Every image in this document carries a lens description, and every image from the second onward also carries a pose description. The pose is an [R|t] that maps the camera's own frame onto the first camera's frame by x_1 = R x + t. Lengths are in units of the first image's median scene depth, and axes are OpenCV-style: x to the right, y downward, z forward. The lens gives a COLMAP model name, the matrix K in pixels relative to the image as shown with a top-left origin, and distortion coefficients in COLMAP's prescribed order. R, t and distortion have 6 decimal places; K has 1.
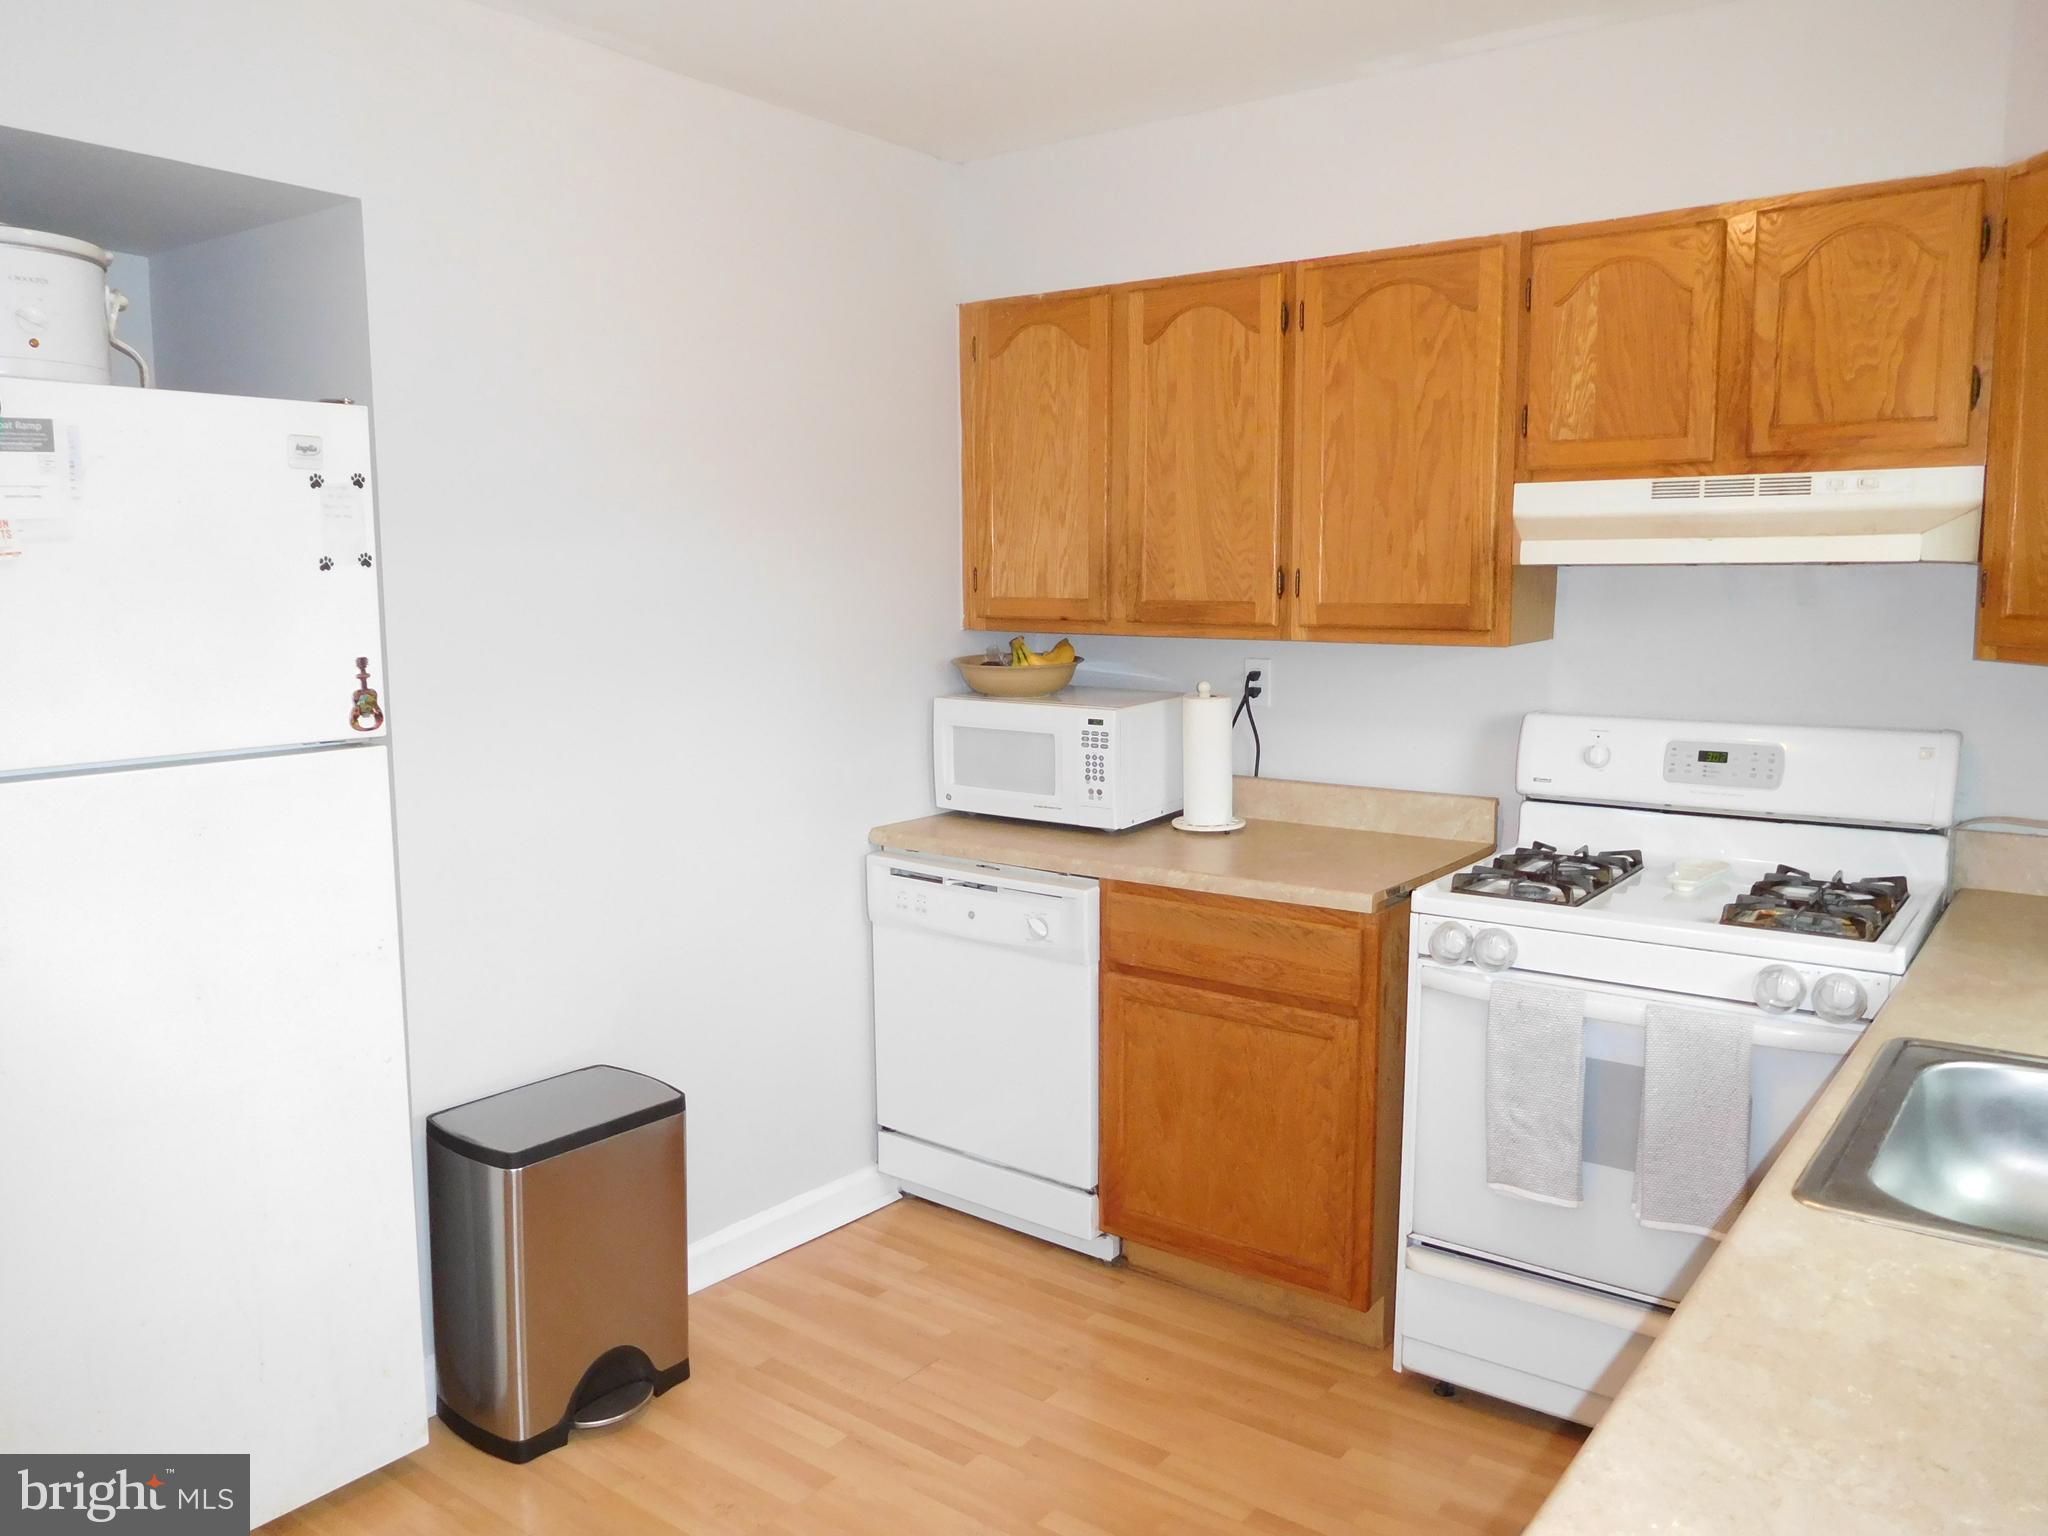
lens RADIAL K [[1563.2, 0, 1024.0], [0, 1563.2, 768.0], [0, 0, 1]] dist [0.000993, 0.010004]
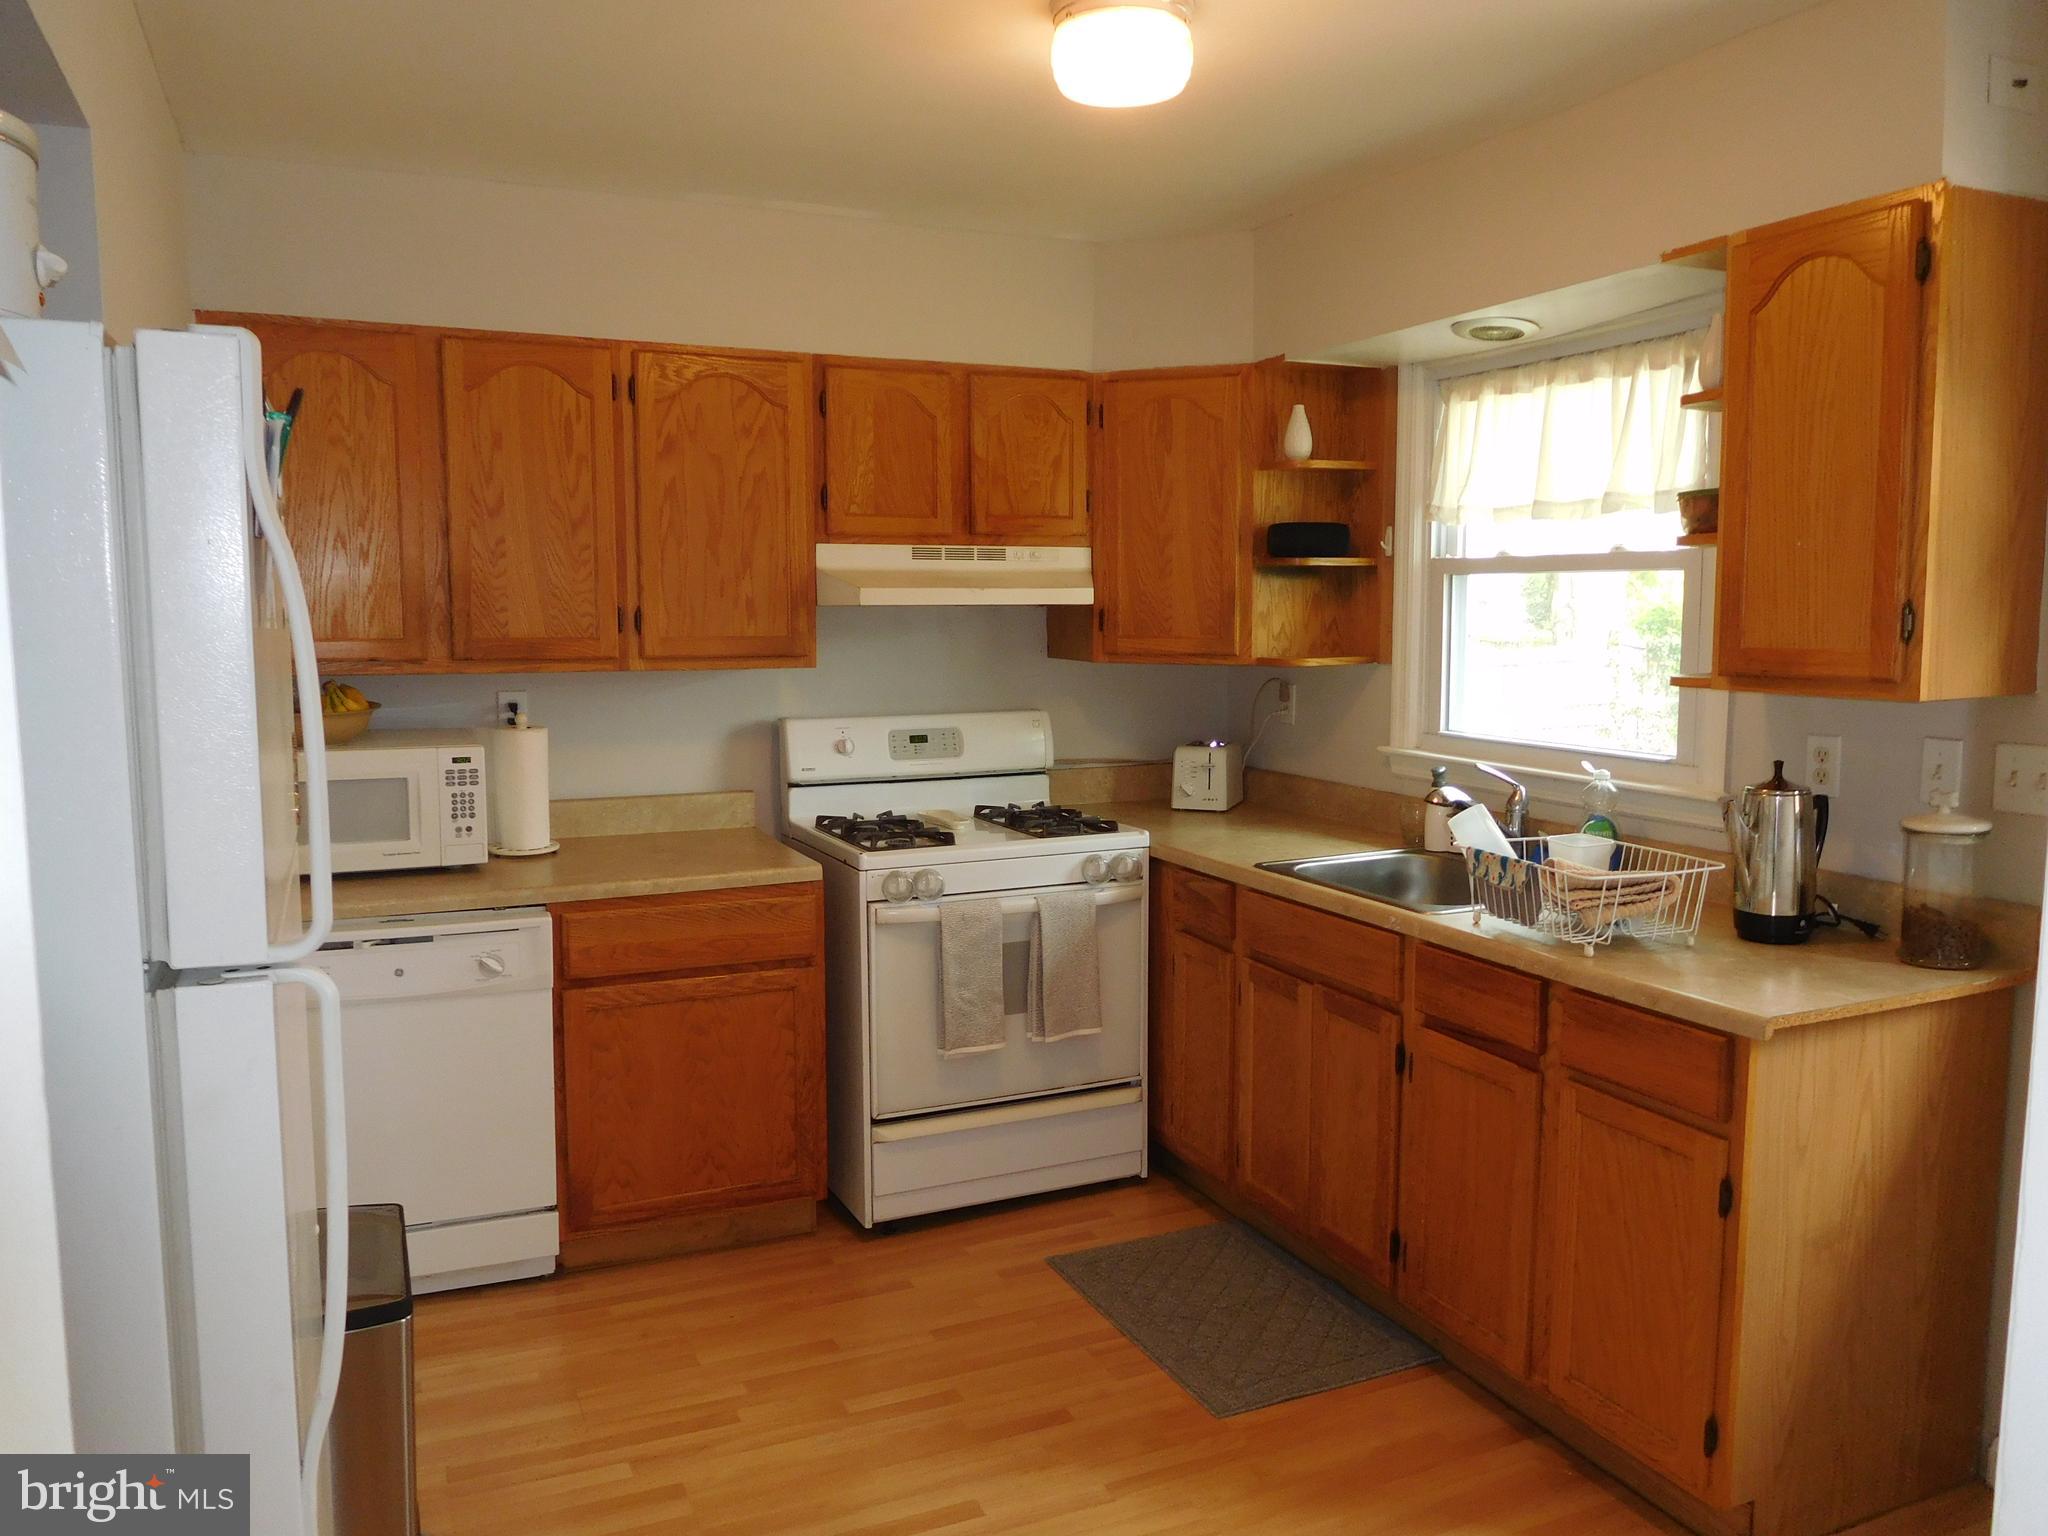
lens RADIAL K [[1563.2, 0, 1024.0], [0, 1563.2, 768.0], [0, 0, 1]] dist [0.000993, 0.010004]
pose [[0.472670, -0.093038, 0.876315, -0.756224], [0.108727, 0.992970, 0.046777, -0.036359], [-0.874507, 0.073169, 0.479463, 0.226477]]
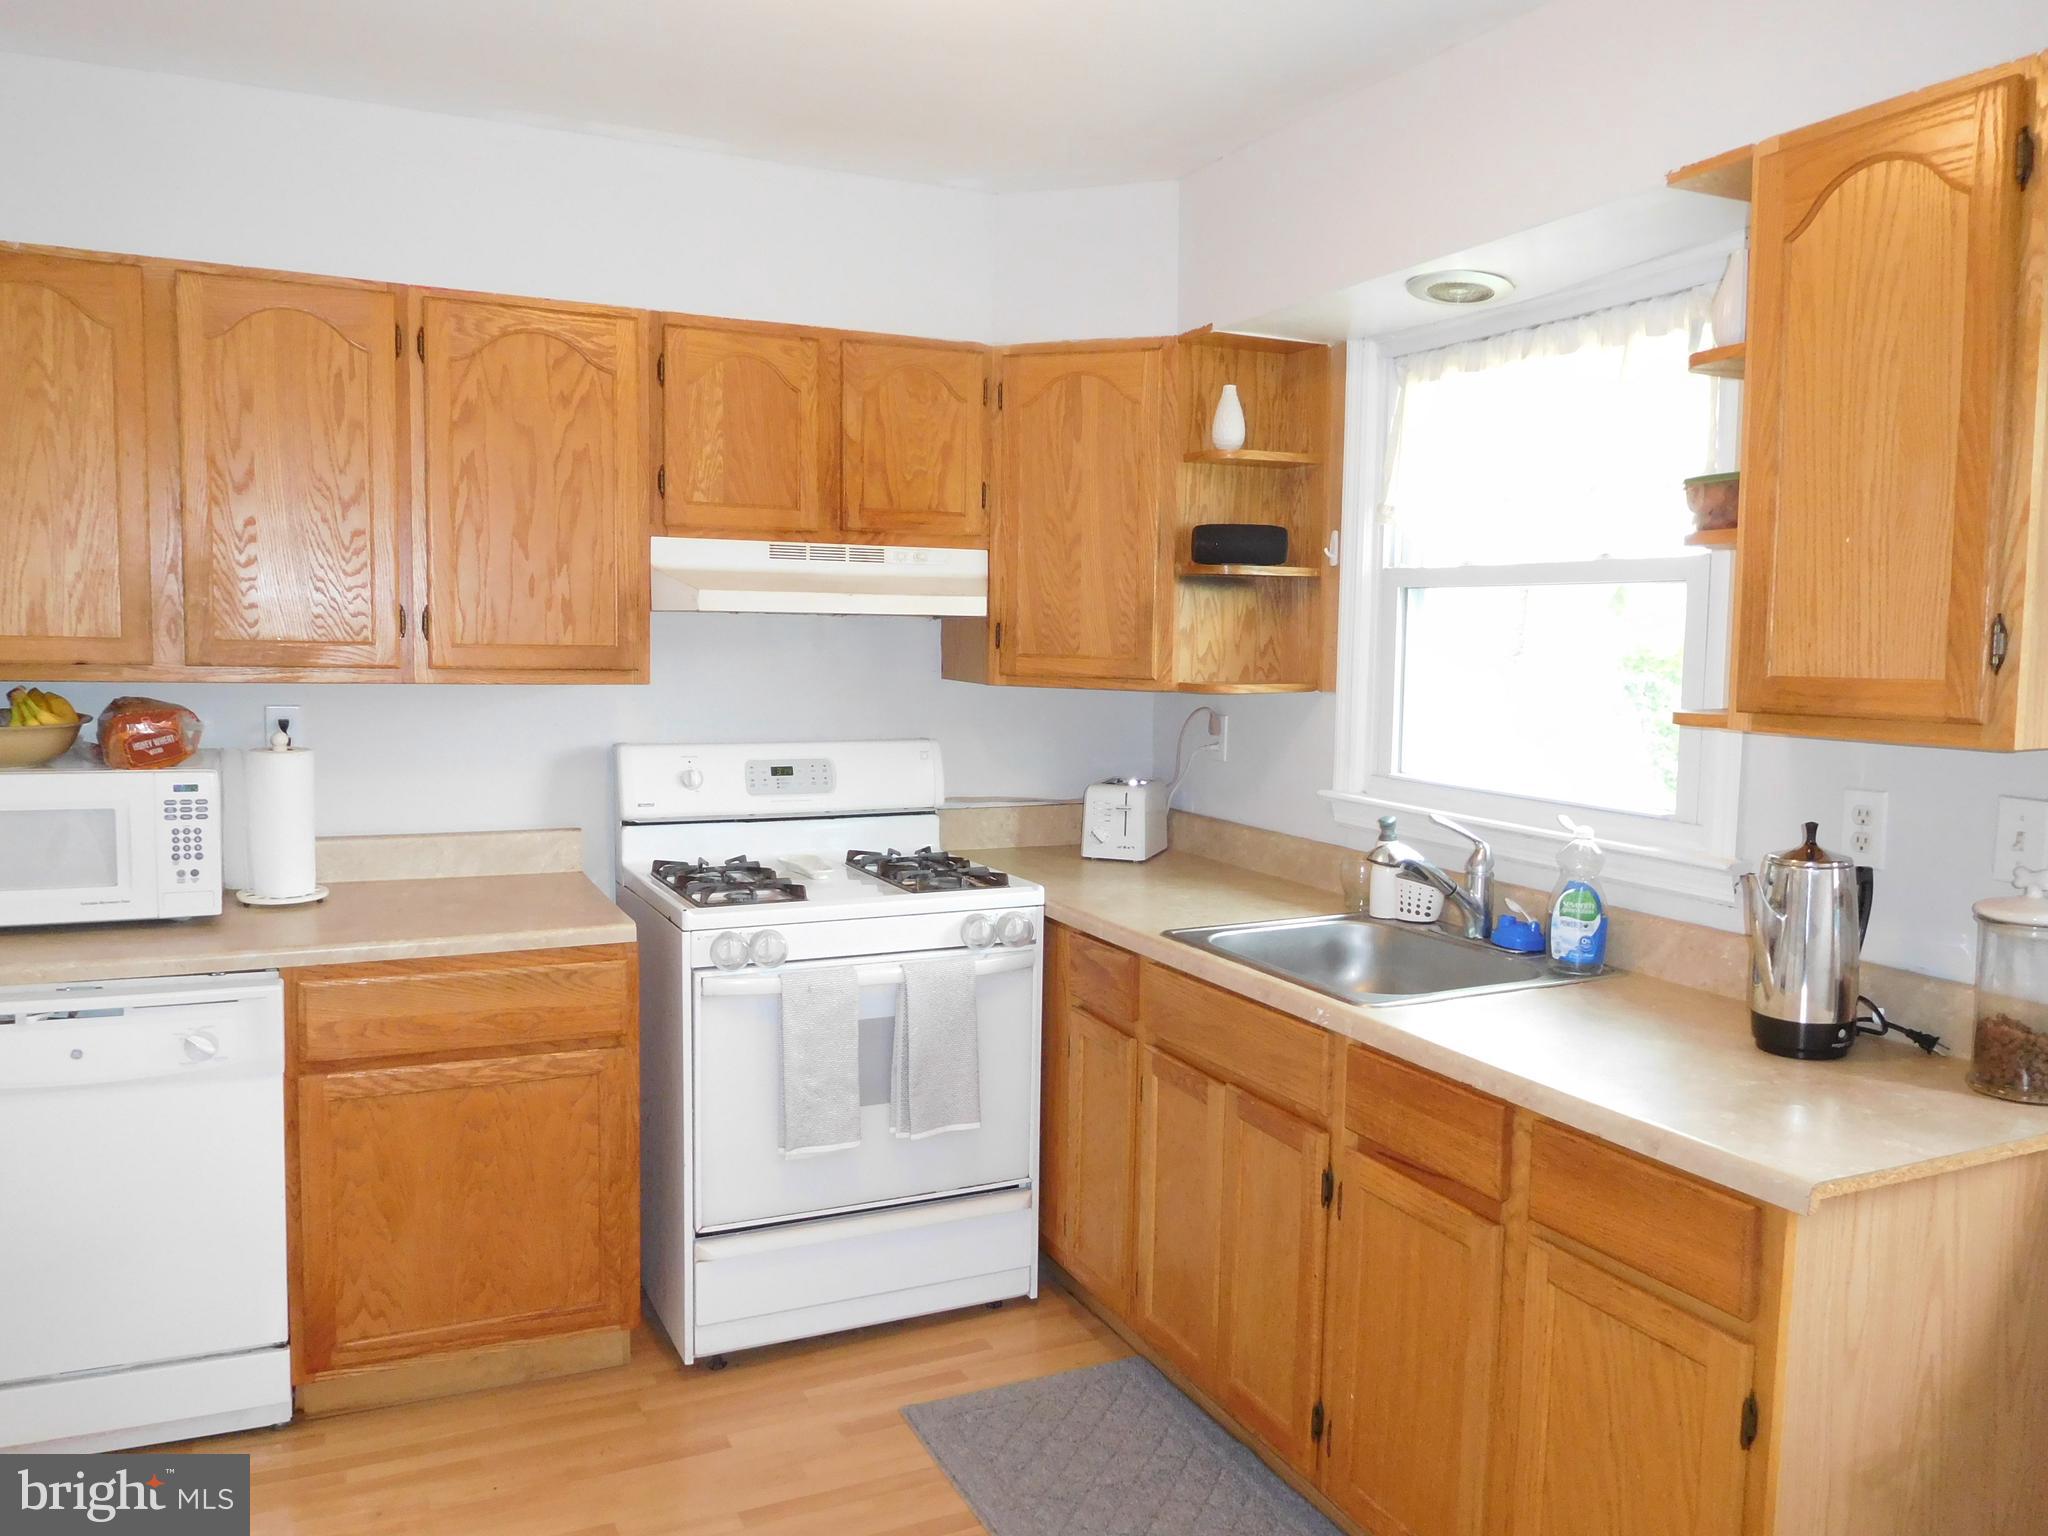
lens RADIAL K [[1552.1, 0, 1017.2], [0, 1552.1, 768.8], [0, 0, 1]] dist [-0.006862, 0.006506]
pose [[0.465915, -0.068617, 0.882165, -0.530083], [0.090519, 0.995454, 0.029622, -0.027439], [-0.880187, 0.066051, 0.470008, 0.264639]]
